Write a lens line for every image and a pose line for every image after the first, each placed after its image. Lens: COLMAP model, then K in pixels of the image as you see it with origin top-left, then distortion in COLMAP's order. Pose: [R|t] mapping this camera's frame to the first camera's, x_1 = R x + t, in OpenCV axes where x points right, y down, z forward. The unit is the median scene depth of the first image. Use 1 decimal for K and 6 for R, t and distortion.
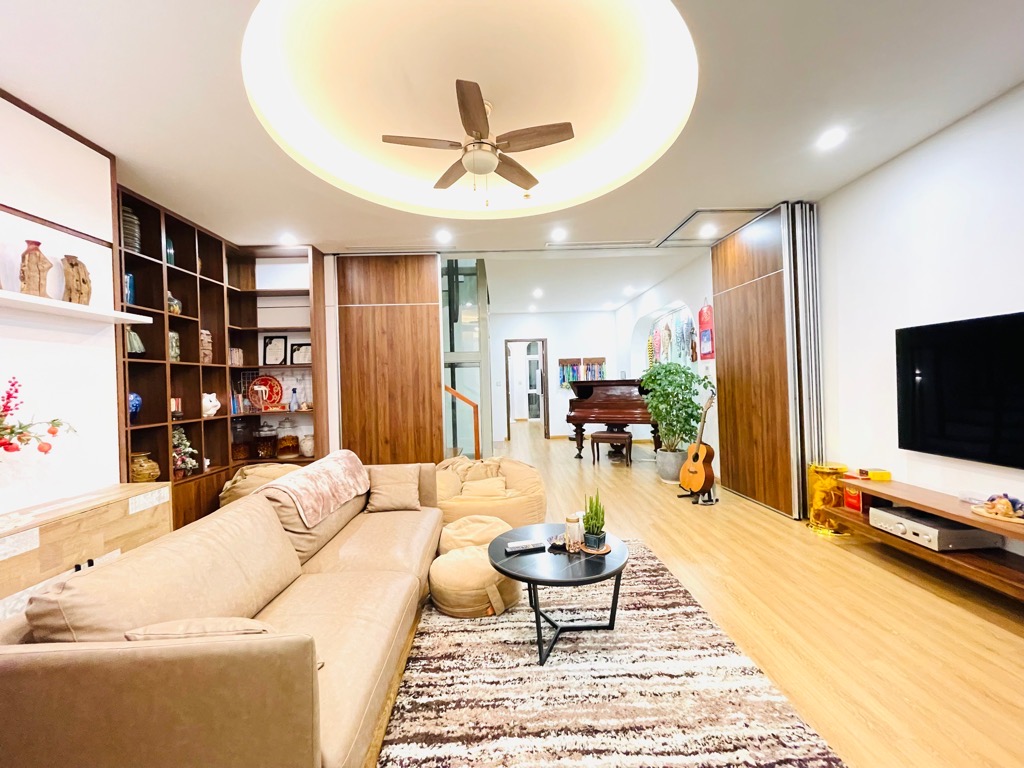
lens RADIAL K [[411.8, 0, 510.4], [0, 411.8, 381.0], [0, 0, 1]] dist [0.001535, -0.001178]
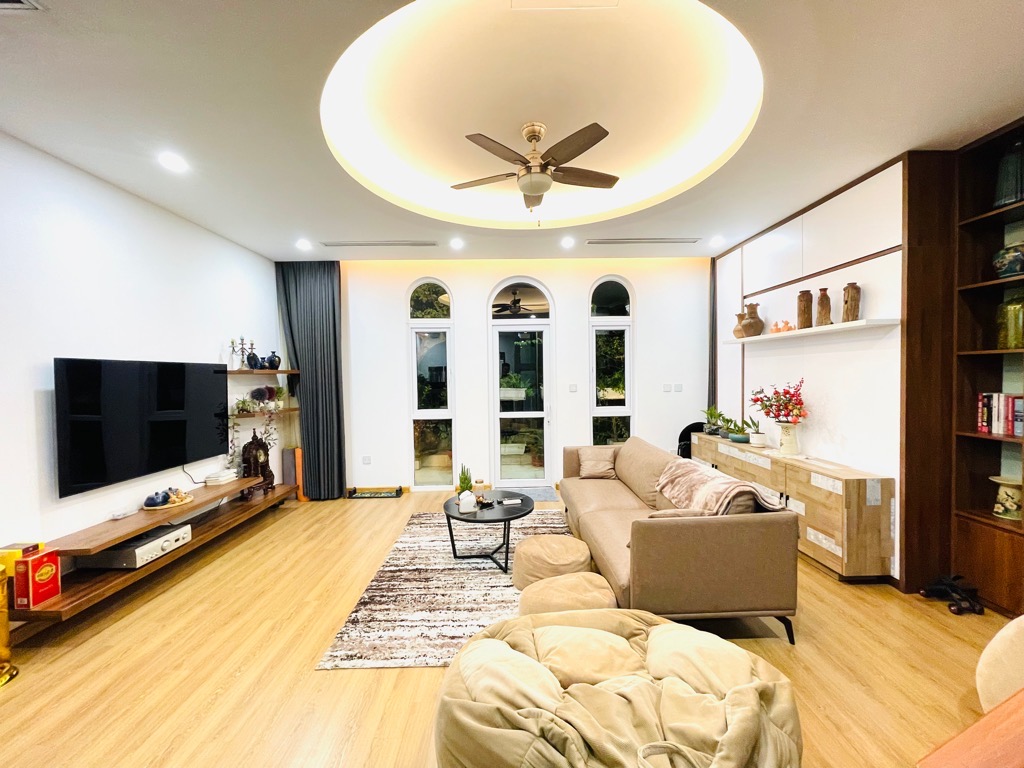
lens RADIAL K [[411.8, 0, 514.8], [0, 411.8, 382.4], [0, 0, 1]] dist [0.001535, -0.001178]
pose [[-0.999050, 0.042880, -0.007824, 0.008403], [0.042721, 0.998896, 0.019533, -0.063866], [0.008653, 0.019180, -0.999779, 2.302256]]
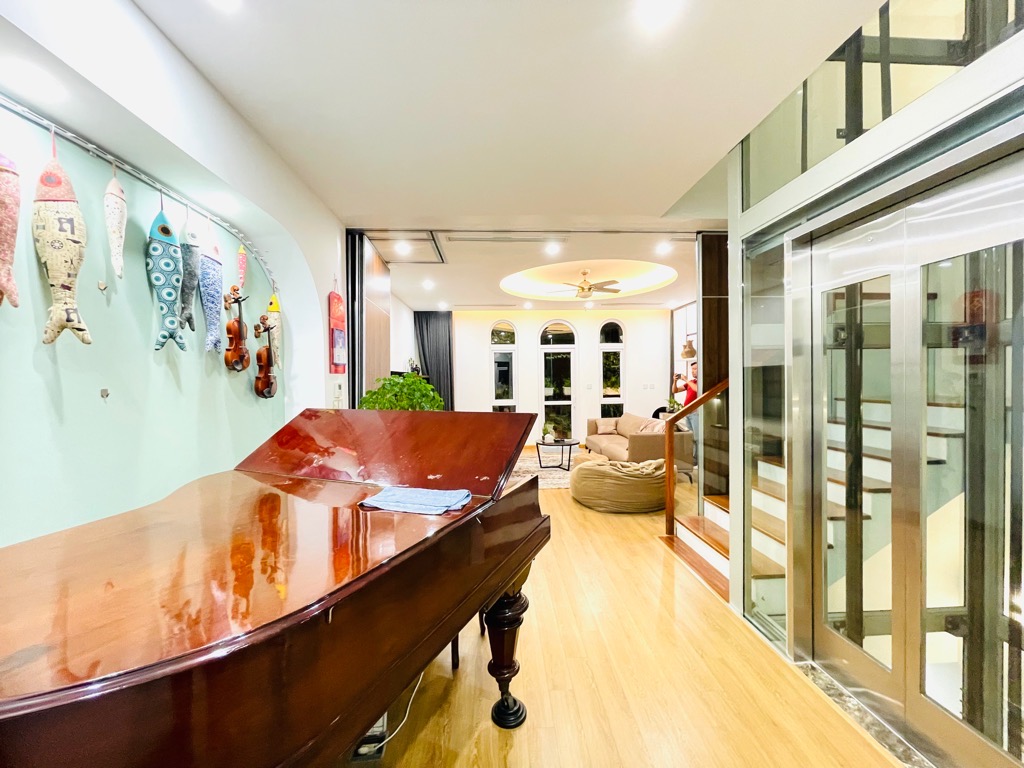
lens RADIAL K [[411.8, 0, 511.1], [0, 411.8, 383.0], [0, 0, 1]] dist [0.001535, -0.001178]
pose [[-0.998418, 0.042867, -0.036377, 0.513448], [0.042525, 0.999044, 0.010140, -0.076878], [0.036776, 0.008577, -0.999287, 3.755632]]
